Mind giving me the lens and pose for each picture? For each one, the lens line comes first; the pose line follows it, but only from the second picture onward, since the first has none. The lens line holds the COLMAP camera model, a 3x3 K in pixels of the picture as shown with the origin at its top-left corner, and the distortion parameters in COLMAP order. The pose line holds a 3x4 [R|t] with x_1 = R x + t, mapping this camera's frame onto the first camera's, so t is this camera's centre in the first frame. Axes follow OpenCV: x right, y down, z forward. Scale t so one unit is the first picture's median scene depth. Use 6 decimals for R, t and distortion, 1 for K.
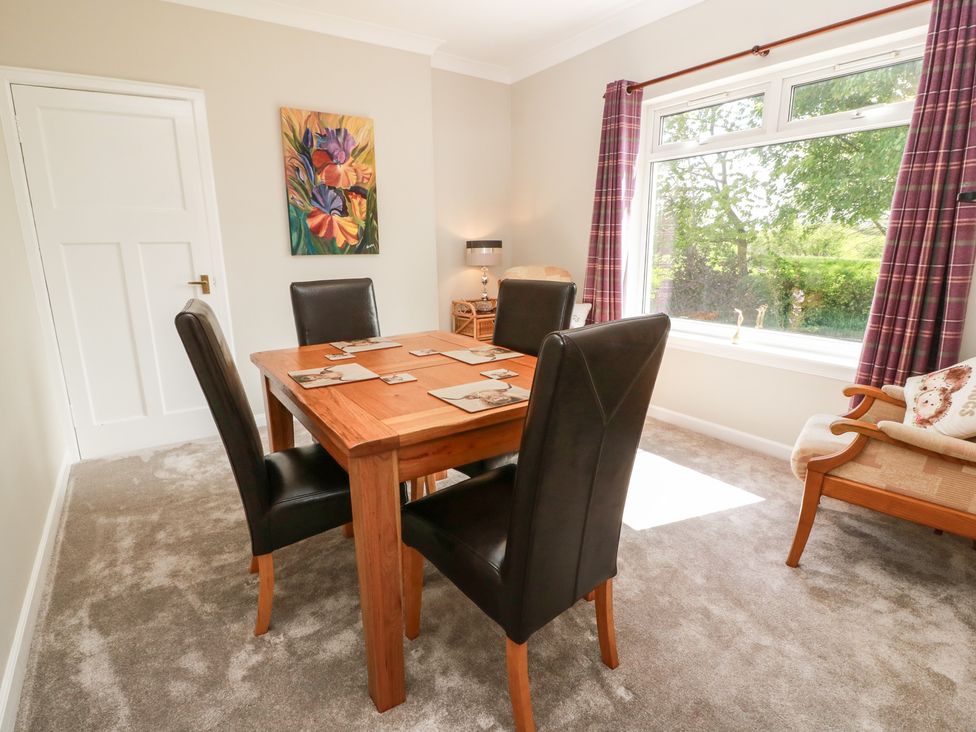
lens RADIAL K [[517.7, 0, 488.0], [0, 517.7, 366.0], [0, 0, 1]] dist [0.007601, -0.016708]
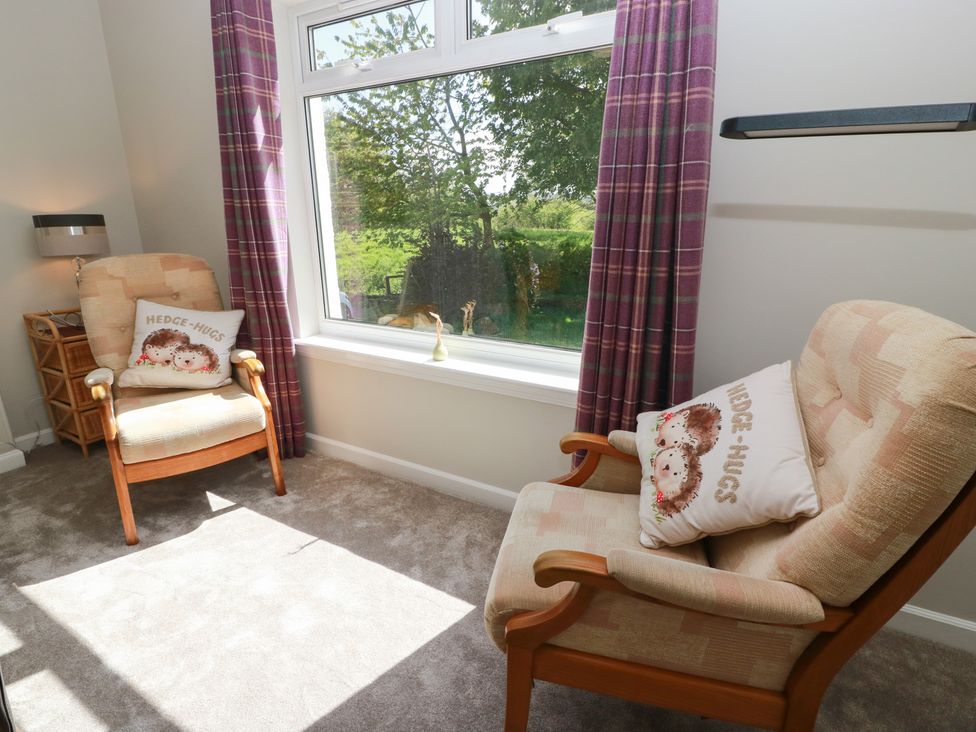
lens RADIAL K [[502.4, 0, 490.5], [0, 502.4, 367.6], [0, 0, 1]] dist [0.003308, -0.015733]
pose [[0.907841, -0.120349, 0.401673, 0.356116], [0.096676, 0.992194, 0.078776, -0.108663], [-0.408018, -0.032684, 0.912389, 0.450490]]
